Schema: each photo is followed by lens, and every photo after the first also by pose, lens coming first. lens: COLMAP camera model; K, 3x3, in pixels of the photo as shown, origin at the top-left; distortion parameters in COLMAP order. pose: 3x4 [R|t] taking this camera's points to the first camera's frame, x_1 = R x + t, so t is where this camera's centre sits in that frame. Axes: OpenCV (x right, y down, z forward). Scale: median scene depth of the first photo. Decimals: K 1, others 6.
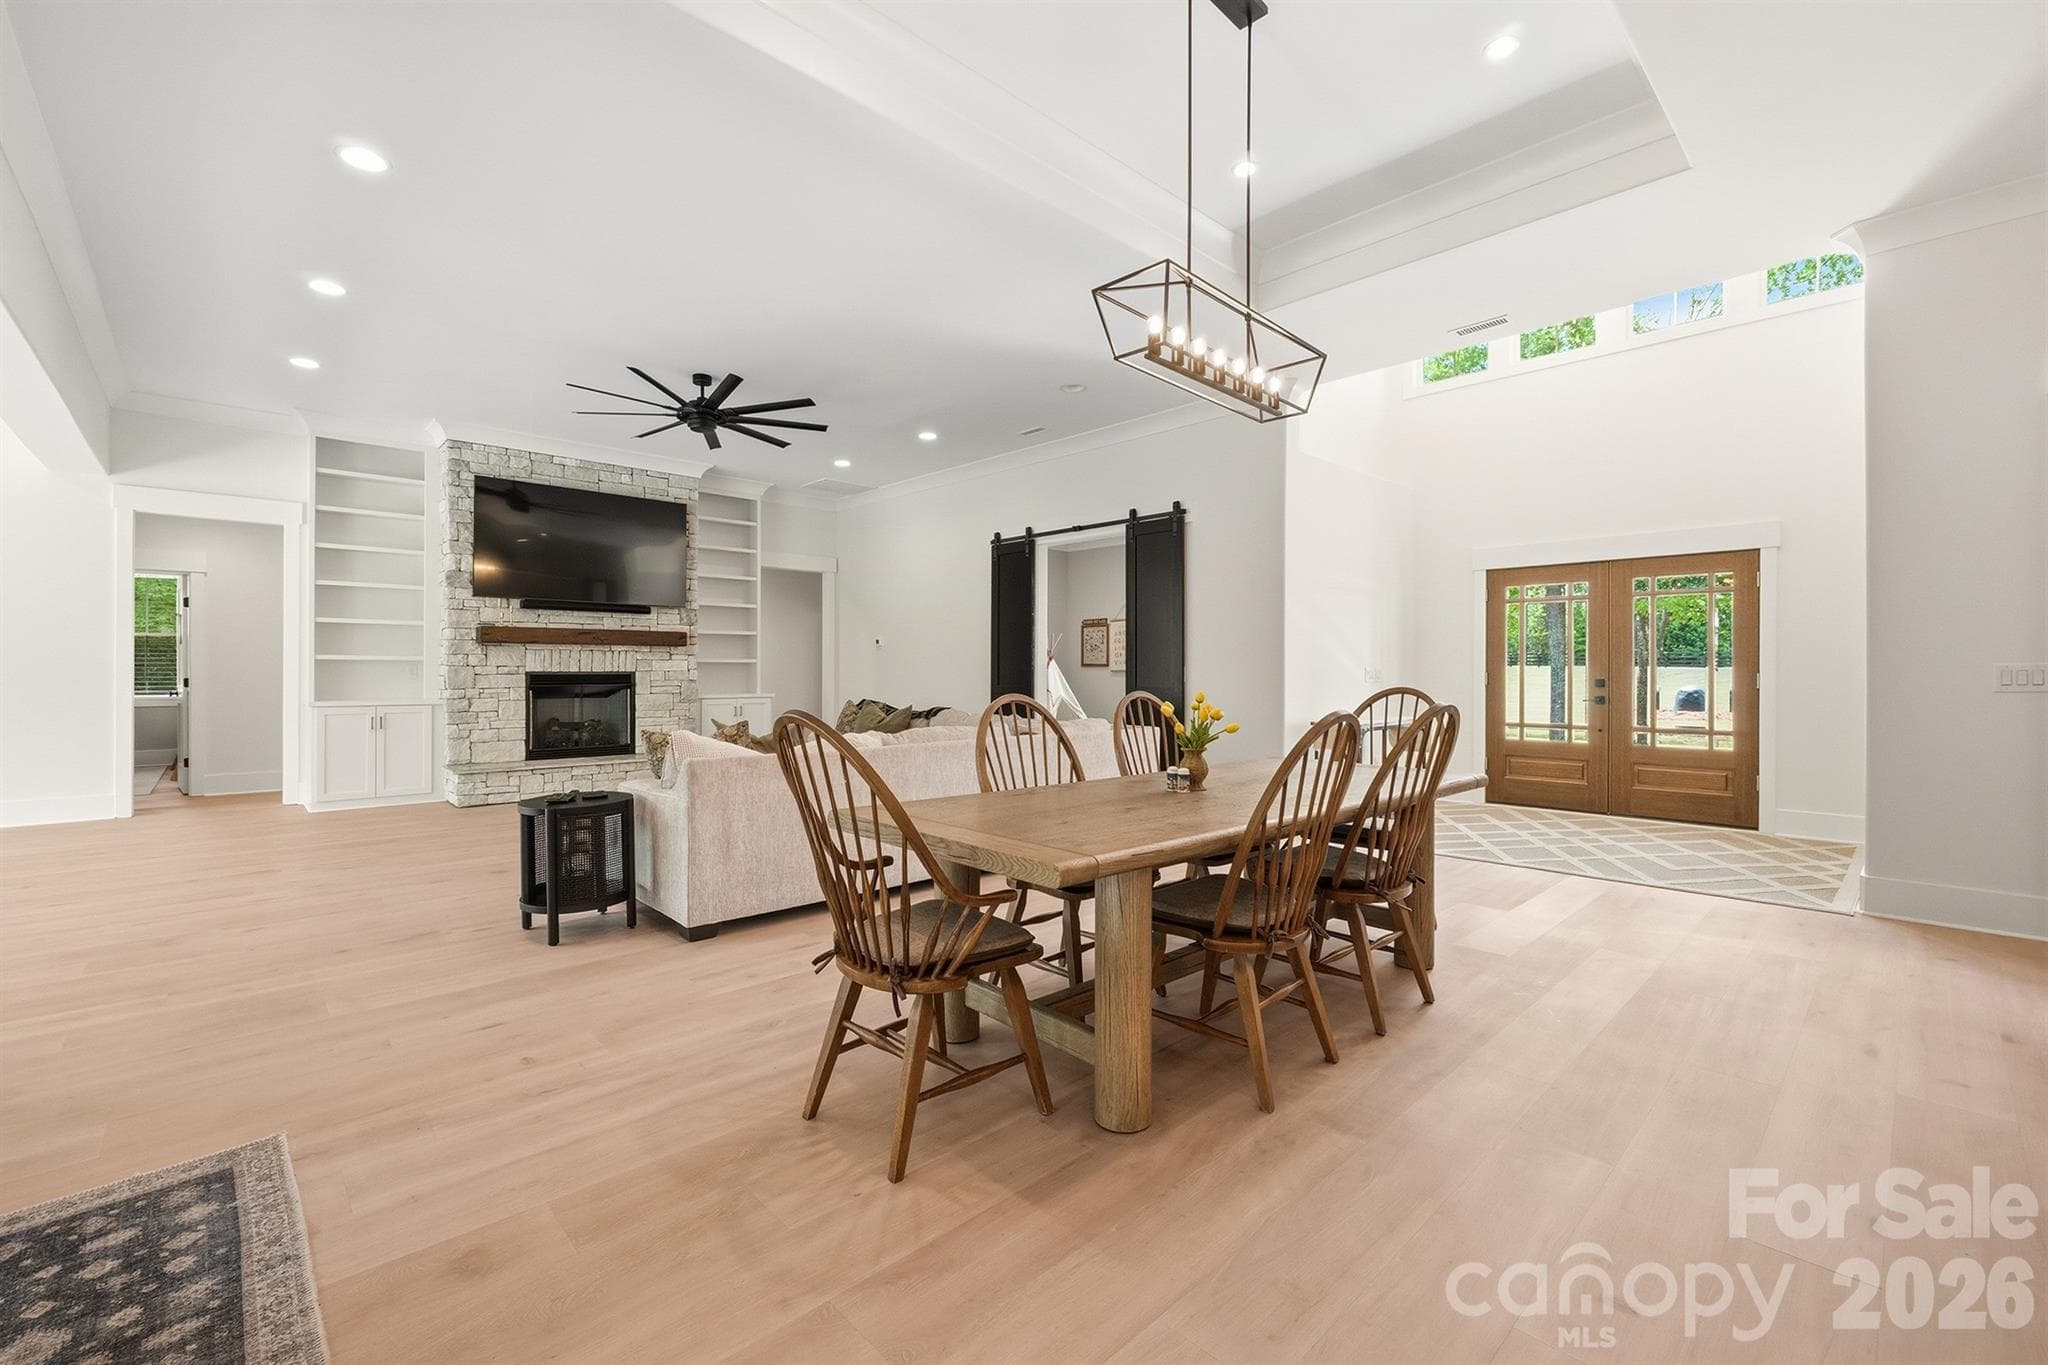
lens RADIAL K [[858.0, 0, 1015.0], [0, 858.0, 676.4], [0, 0, 1]] dist [-0.015438, 0.000875]
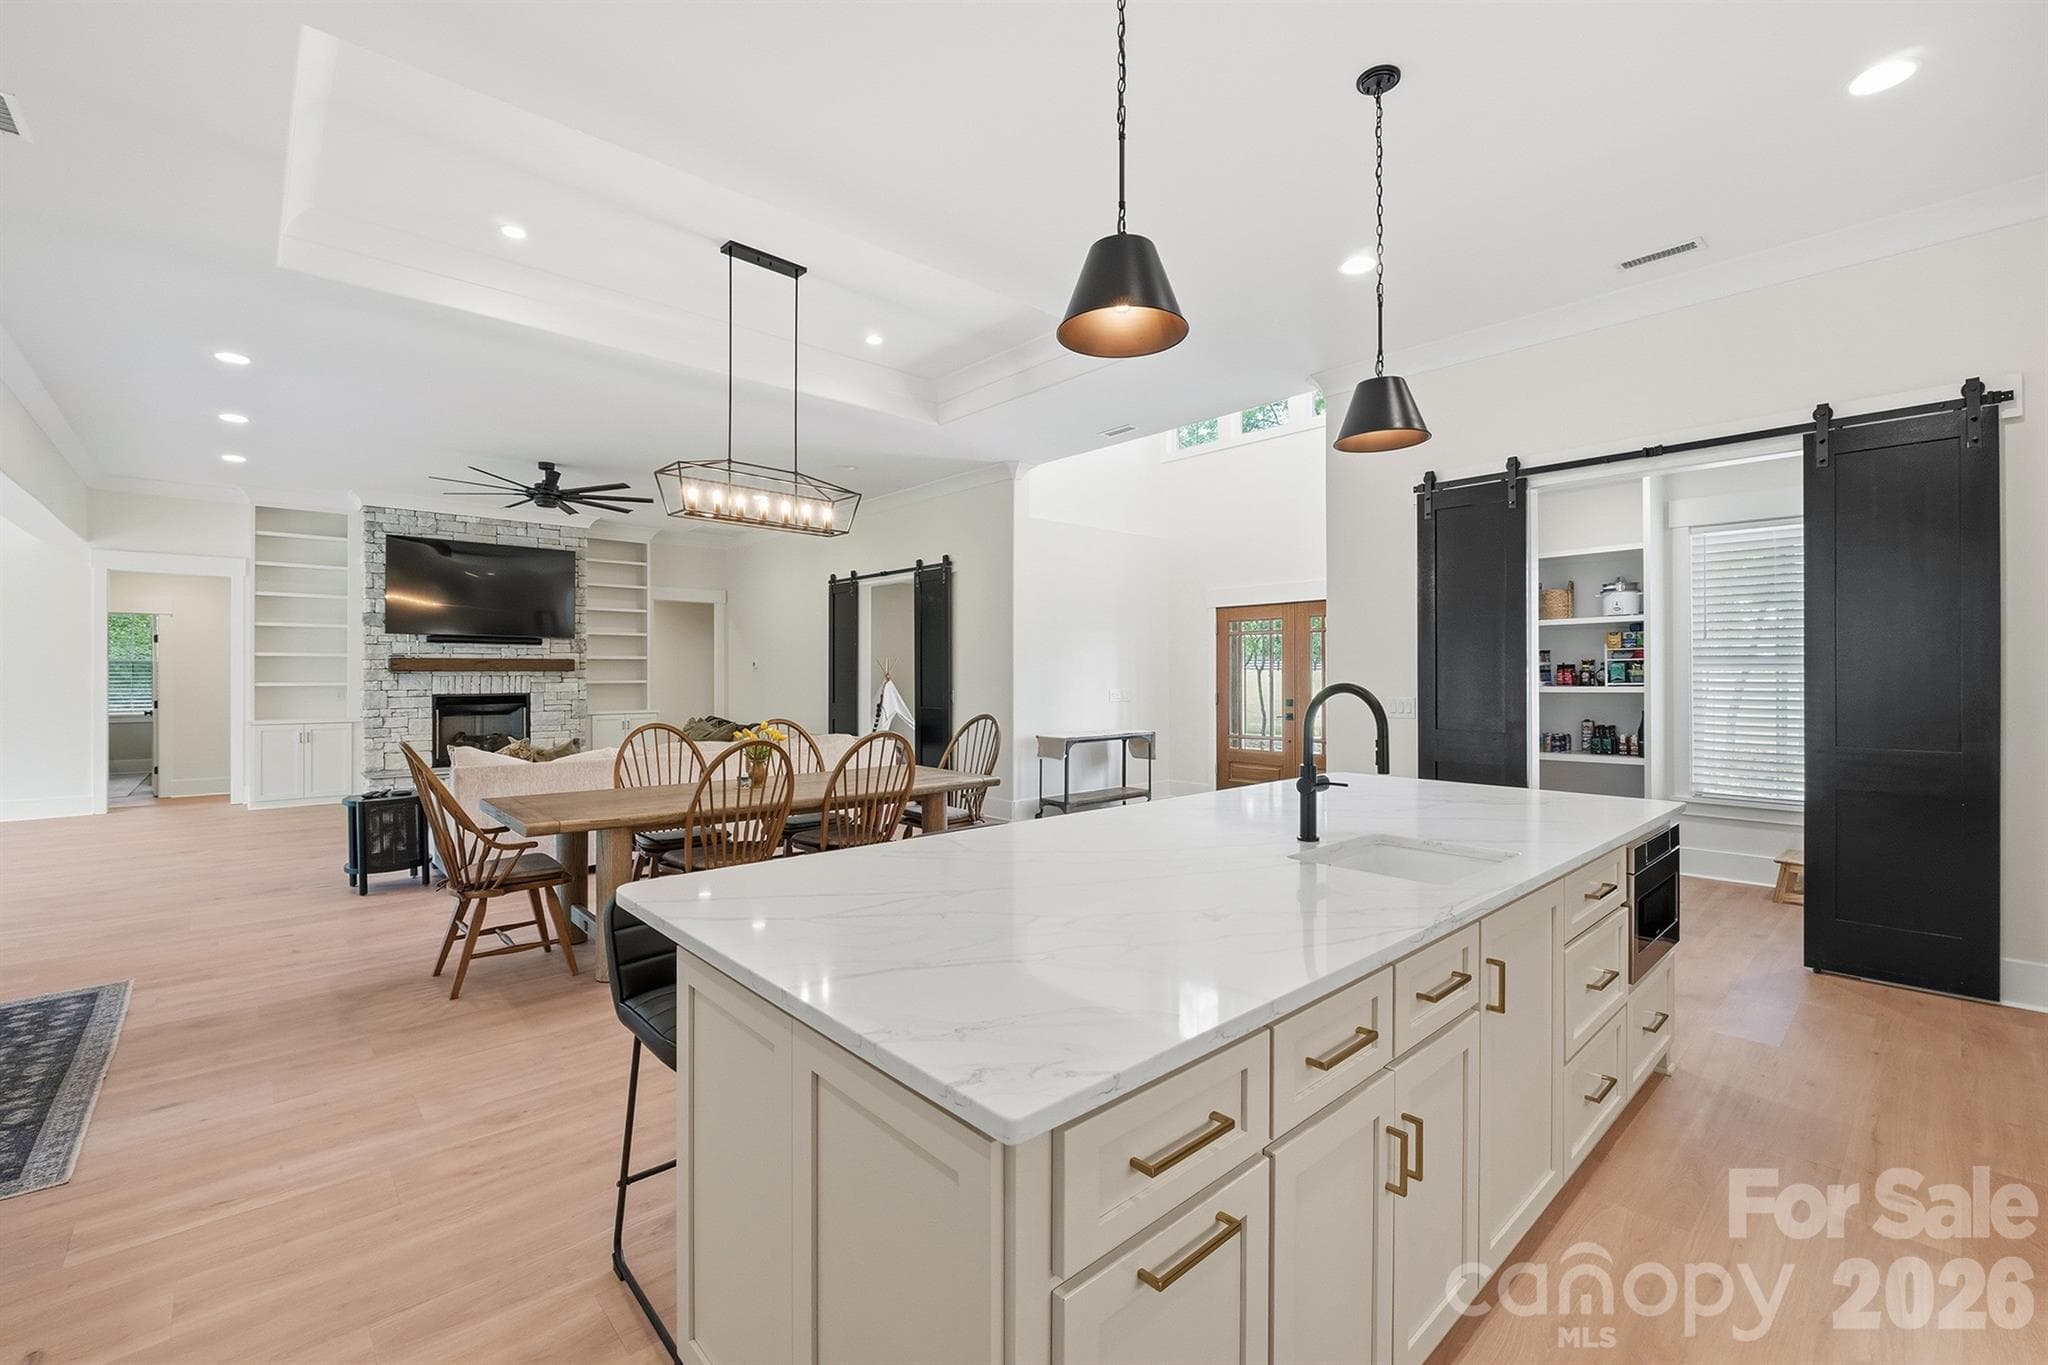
lens RADIAL K [[858.0, 0, 1018.6], [0, 858.0, 679.8], [0, 0, 1]] dist [-0.015438, 0.000875]
pose [[0.999945, -0.004315, -0.009514, 0.286822], [0.004308, 0.999990, -0.000666, -0.023163], [0.009517, 0.000625, 0.999955, -0.213257]]
